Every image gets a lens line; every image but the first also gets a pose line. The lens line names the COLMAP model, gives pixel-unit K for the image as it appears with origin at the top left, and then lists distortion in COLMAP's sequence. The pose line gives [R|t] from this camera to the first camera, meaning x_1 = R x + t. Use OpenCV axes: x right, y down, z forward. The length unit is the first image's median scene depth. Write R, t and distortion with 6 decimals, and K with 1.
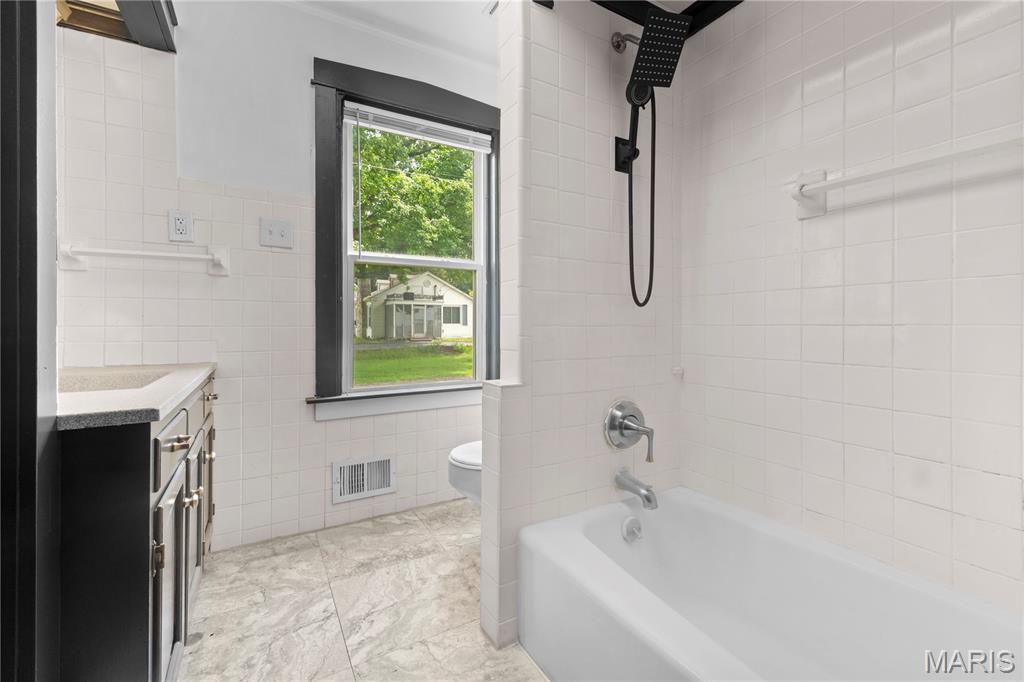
lens RADIAL K [[429.7, 0, 510.6], [0, 429.7, 335.3], [0, 0, 1]] dist [-0.001006, -0.000359]
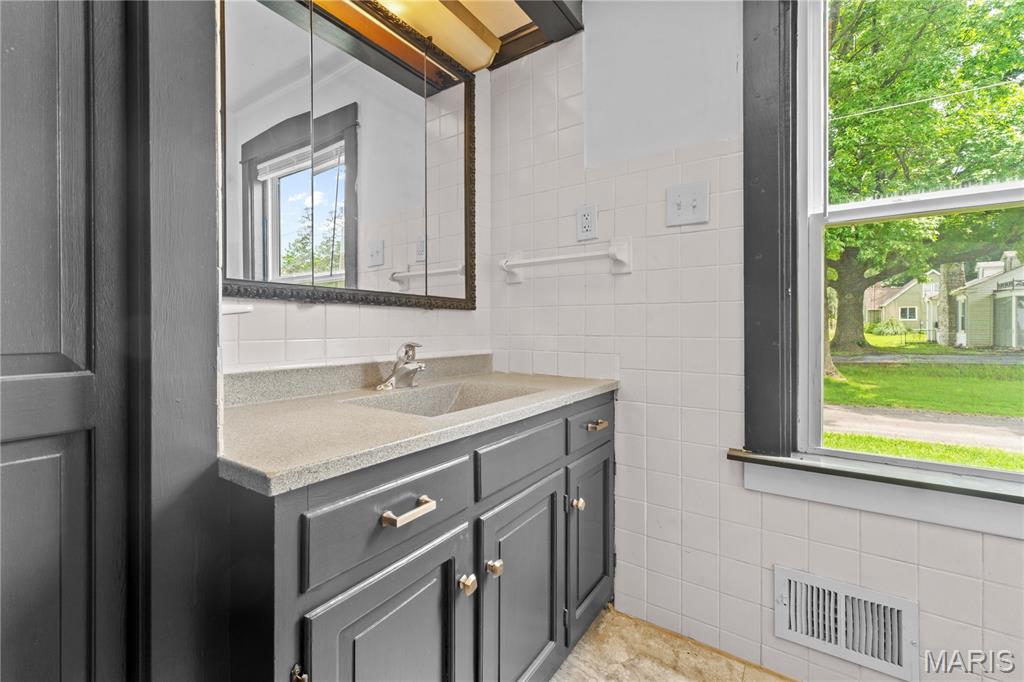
lens RADIAL K [[429.7, 0, 510.6], [0, 429.7, 335.3], [0, 0, 1]] dist [-0.001006, -0.000359]
pose [[0.424400, 0.000765, -0.905474, -0.031359], [-0.010672, 0.999934, -0.004157, -0.015428], [0.905412, 0.011427, 0.424381, 0.400555]]
